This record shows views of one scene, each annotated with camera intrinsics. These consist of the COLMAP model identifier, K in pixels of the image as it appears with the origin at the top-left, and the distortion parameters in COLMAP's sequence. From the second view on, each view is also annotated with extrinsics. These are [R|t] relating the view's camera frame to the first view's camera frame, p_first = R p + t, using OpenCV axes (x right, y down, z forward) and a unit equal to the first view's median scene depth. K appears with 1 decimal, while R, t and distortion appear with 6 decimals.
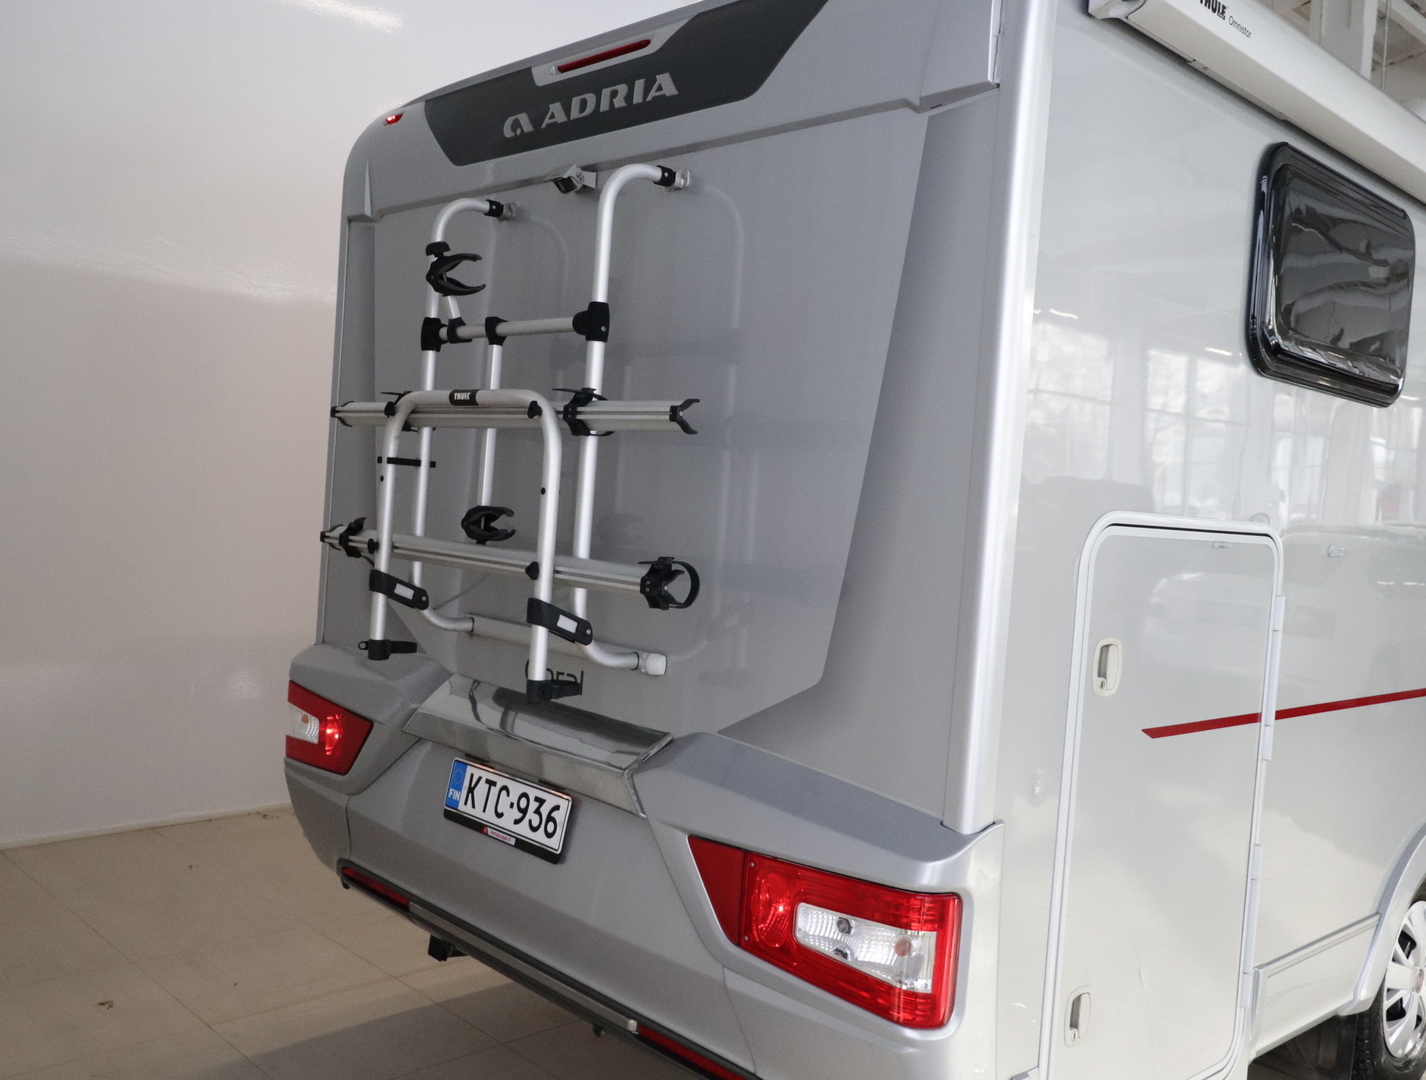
lens RADIAL K [[1300.0, 0, 713.0], [0, 1300.0, 540.0], [0, 0, 1]] dist [-0.008032, 0.003296]
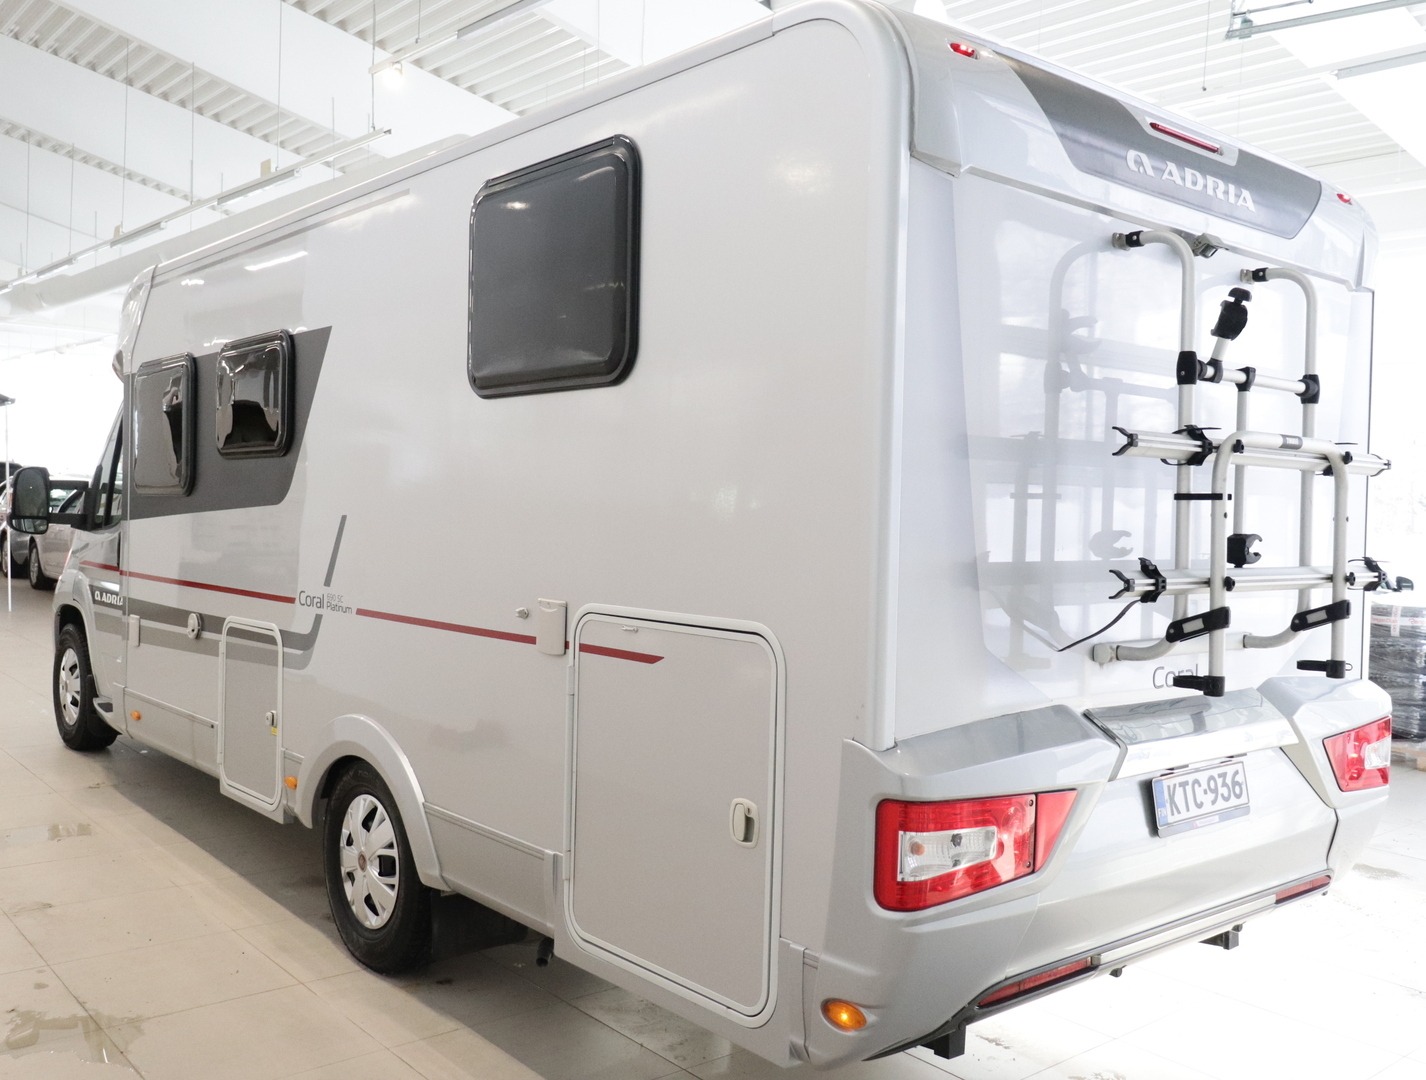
lens RADIAL K [[1300.0, 0, 713.0], [0, 1300.0, 540.0], [0, 0, 1]] dist [-0.008032, 0.003296]
pose [[0.055138, -0.089122, 0.994493, -1.316632], [0.012922, 0.995989, 0.088539, -0.126194], [-0.998395, 0.007969, 0.056069, 1.385964]]
